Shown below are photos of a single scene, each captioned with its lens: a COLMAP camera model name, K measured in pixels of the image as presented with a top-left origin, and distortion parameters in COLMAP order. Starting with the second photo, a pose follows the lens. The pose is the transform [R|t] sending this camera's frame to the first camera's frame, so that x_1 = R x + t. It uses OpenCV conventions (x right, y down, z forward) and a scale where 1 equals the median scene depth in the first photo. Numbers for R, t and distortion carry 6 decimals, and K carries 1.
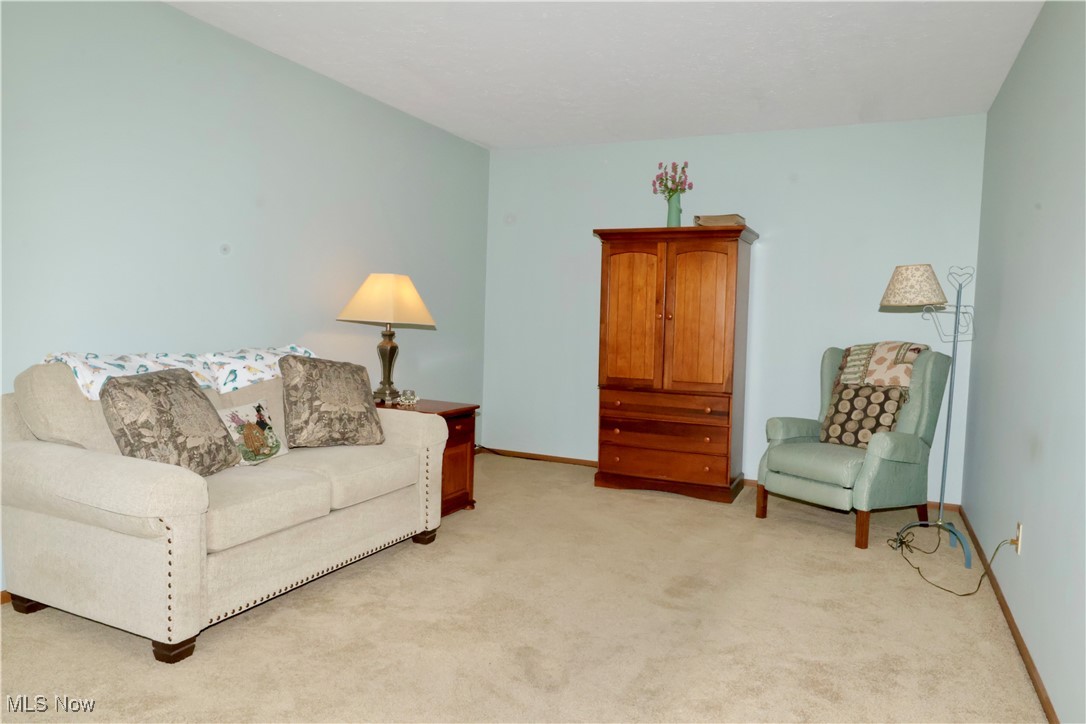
lens RADIAL K [[705.8, 0, 543.0], [0, 705.8, 362.0], [0, 0, 1]] dist [0.005419, 0.000142]
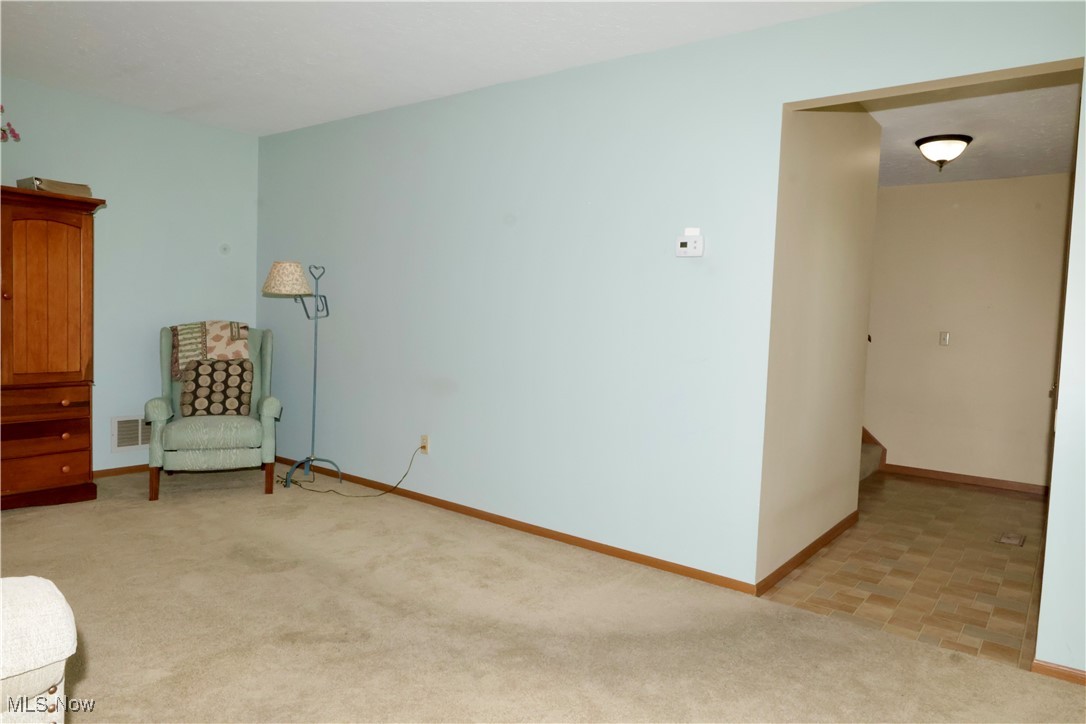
lens RADIAL K [[705.8, 0, 543.0], [0, 705.8, 362.0], [0, 0, 1]] dist [0.005419, 0.000142]
pose [[0.232094, -0.079804, 0.969414, -0.524111], [0.029466, 0.996748, 0.074999, -0.034294], [-0.972247, 0.011158, 0.233691, 0.226378]]
